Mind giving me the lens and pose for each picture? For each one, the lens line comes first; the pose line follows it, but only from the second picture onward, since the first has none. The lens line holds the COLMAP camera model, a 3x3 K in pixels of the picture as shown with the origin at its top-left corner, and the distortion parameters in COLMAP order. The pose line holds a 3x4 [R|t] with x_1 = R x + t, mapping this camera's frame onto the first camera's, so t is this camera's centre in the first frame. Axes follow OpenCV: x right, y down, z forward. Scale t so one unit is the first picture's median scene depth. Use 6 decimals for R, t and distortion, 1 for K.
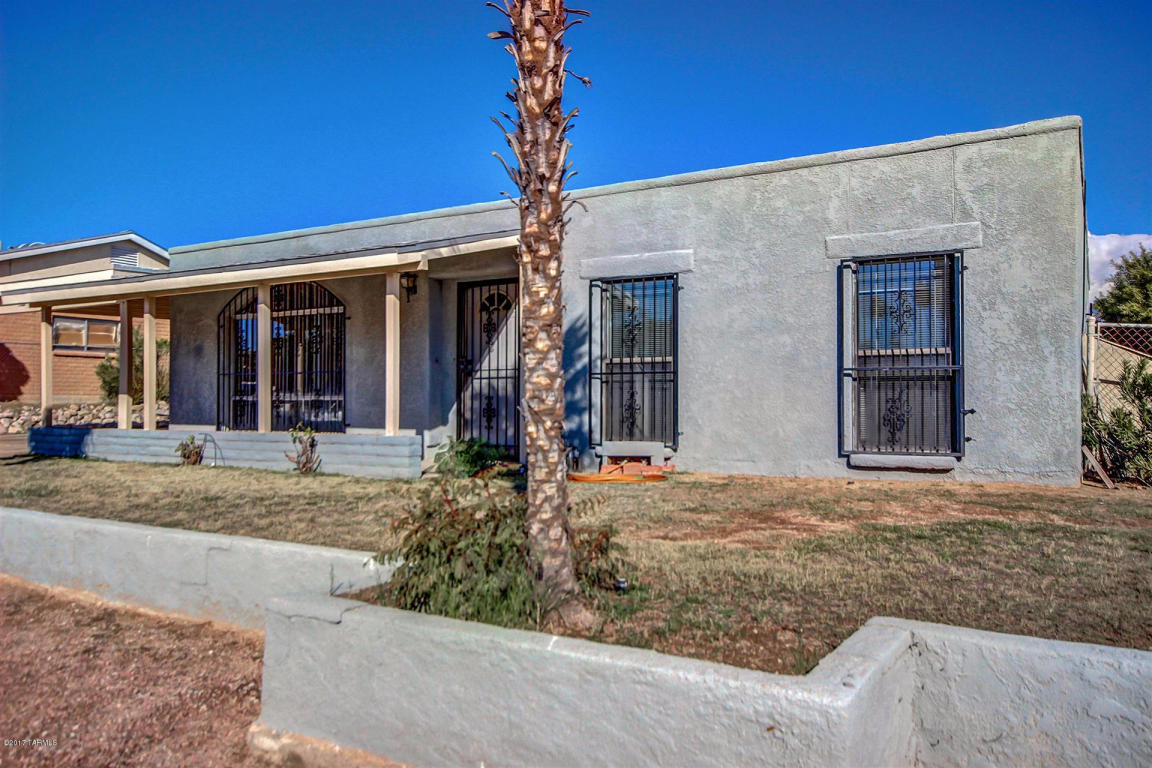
lens RADIAL K [[859.4, 0, 576.0], [0, 859.4, 384.0], [0, 0, 1]] dist [-0.000564, 0.001688]
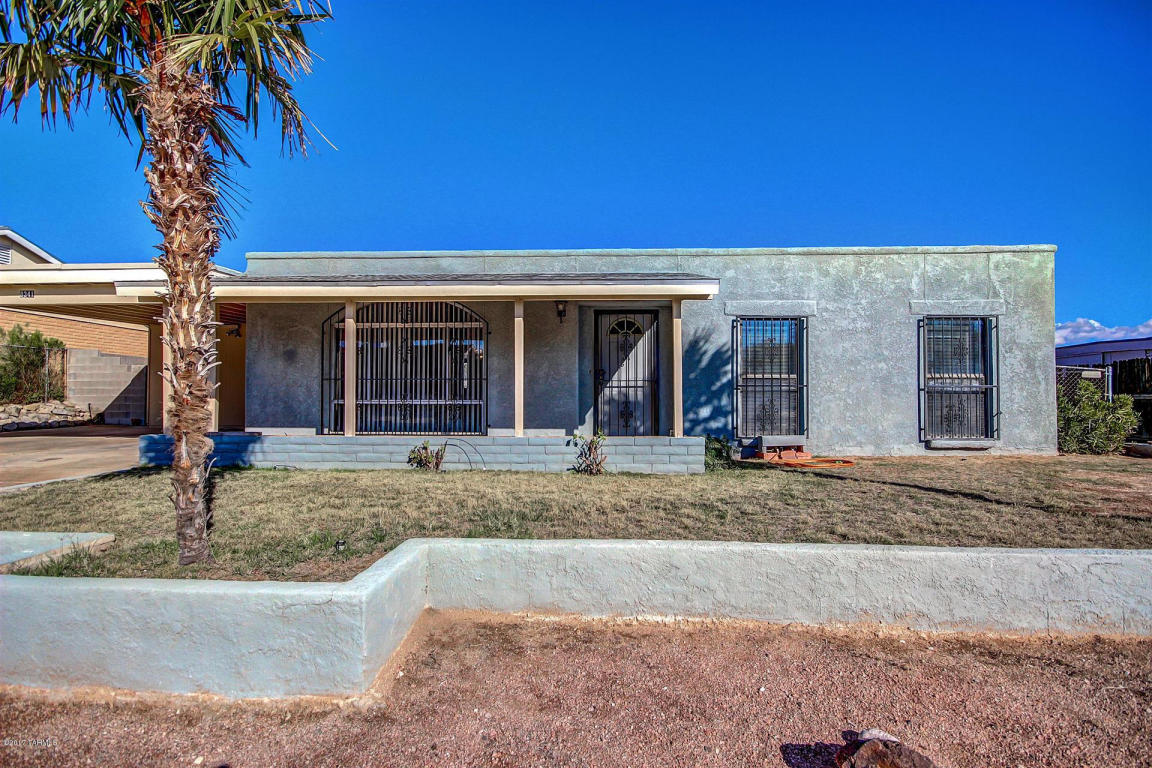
lens RADIAL K [[579.3, 0, 576.0], [0, 579.3, 384.0], [0, 0, 1]] dist [-0.003359, -0.000147]
pose [[0.883225, 0.014660, 0.468719, -0.649153], [-0.011038, 0.999884, -0.010474, -0.002855], [-0.468819, 0.004077, 0.883285, 0.323154]]
